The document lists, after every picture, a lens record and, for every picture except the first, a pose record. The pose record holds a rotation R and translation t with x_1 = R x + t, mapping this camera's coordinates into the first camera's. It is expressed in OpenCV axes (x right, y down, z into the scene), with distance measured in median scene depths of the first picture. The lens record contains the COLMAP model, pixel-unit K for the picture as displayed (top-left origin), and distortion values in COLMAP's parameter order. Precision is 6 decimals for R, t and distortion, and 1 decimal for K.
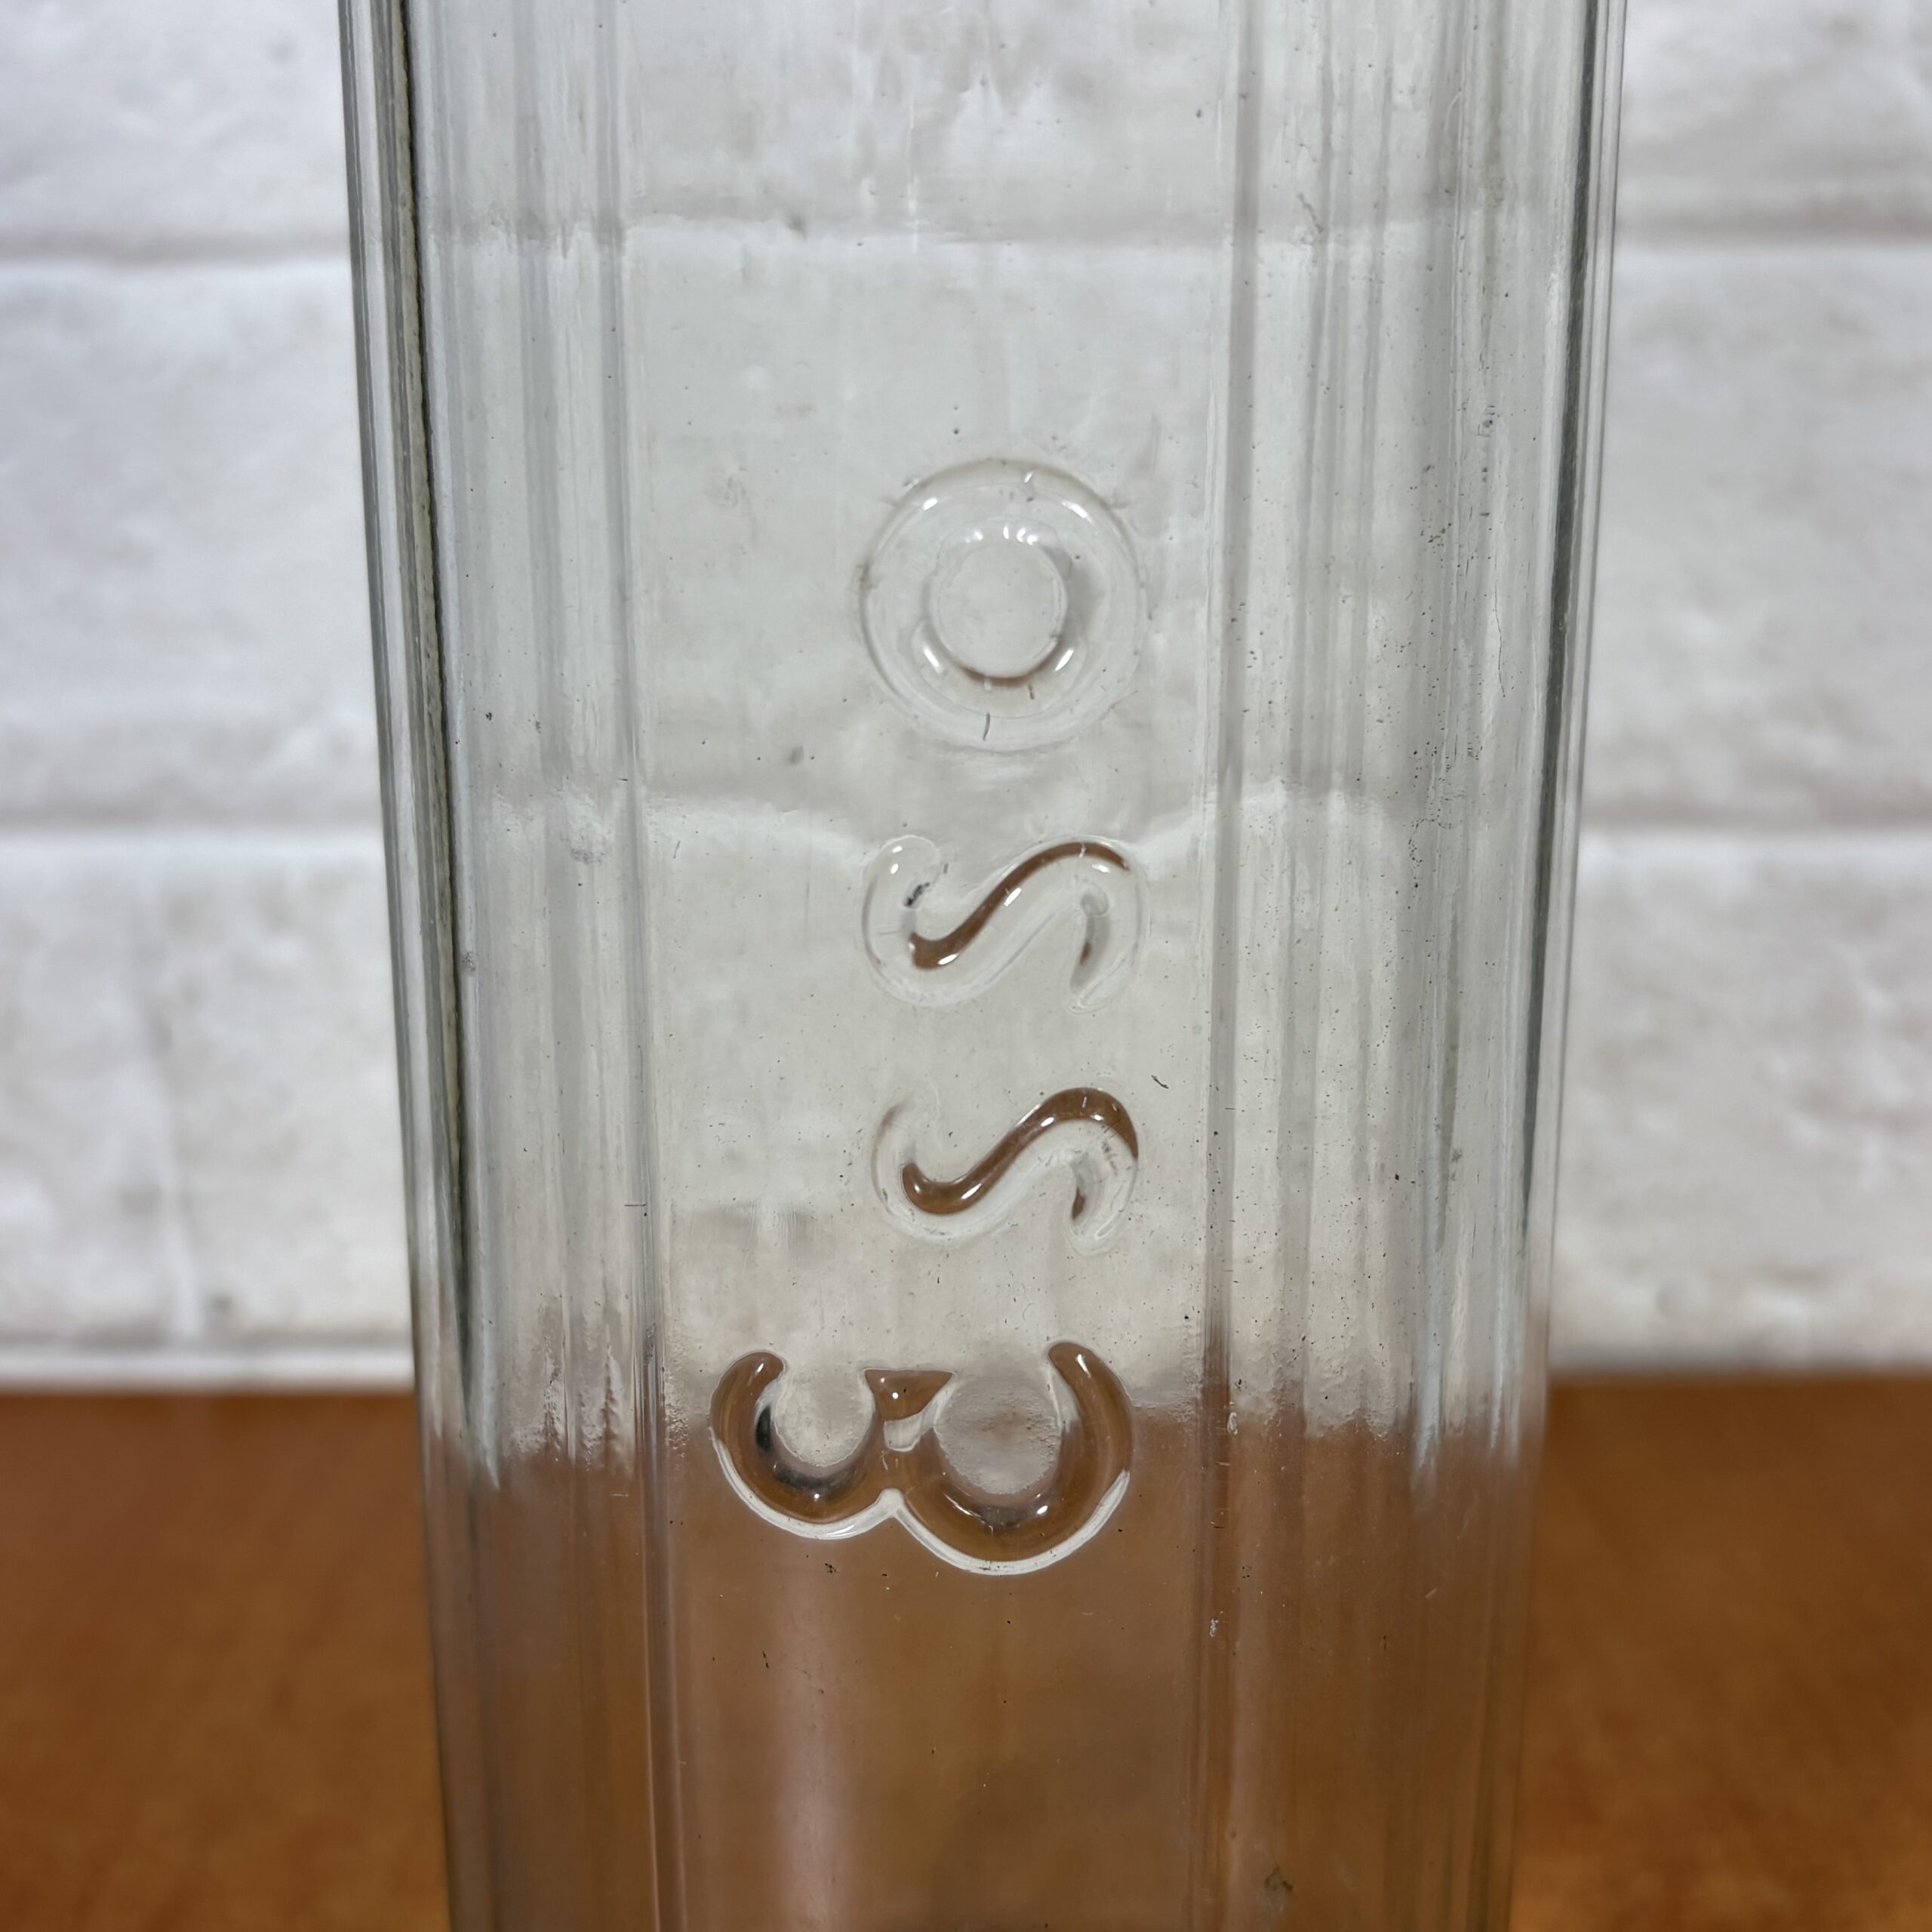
lens RADIAL K [[2377.8, 0, 966.0], [0, 2377.8, 966.0], [0, 0, 1]] dist [-0.014203, -0.225958]
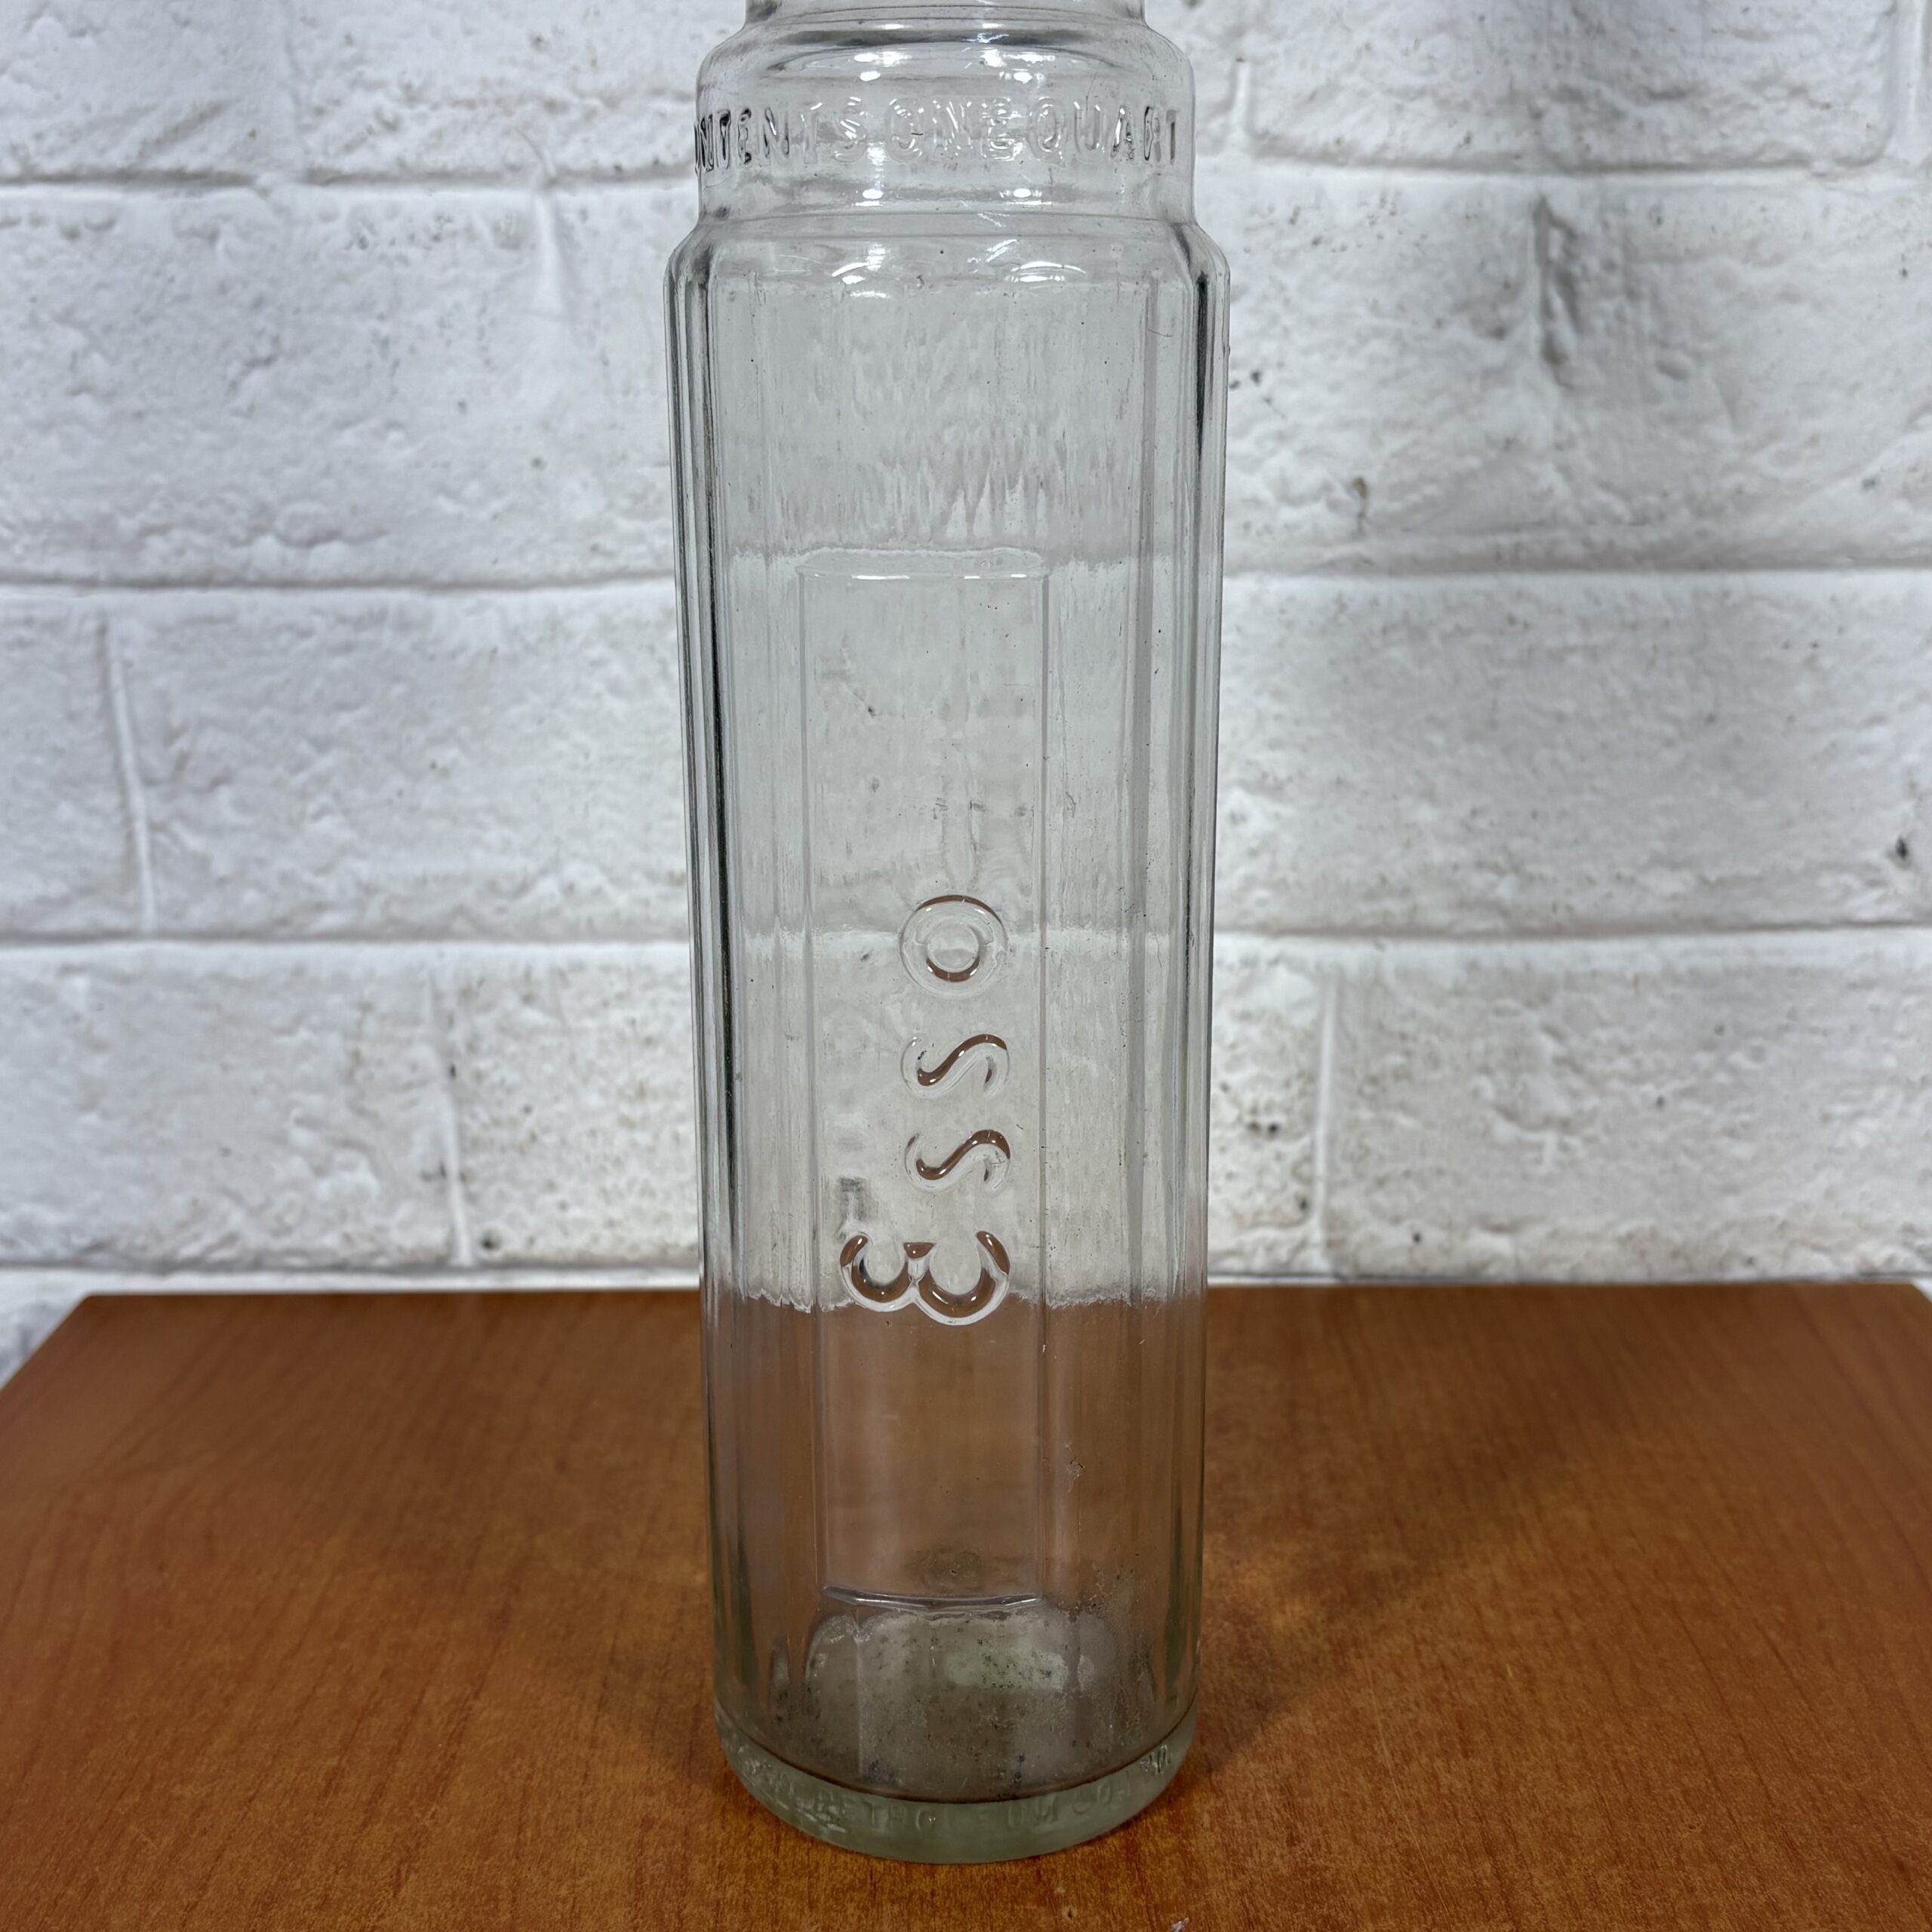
lens RADIAL K [[2377.8, 0, 966.0], [0, 2377.8, 966.0], [0, 0, 1]] dist [-0.014203, -0.225958]
pose [[0.999915, -0.001303, -0.012944, 0.023971], [0.001440, 0.999943, 0.010588, -0.061142], [0.012930, -0.010606, 0.999860, -0.623933]]
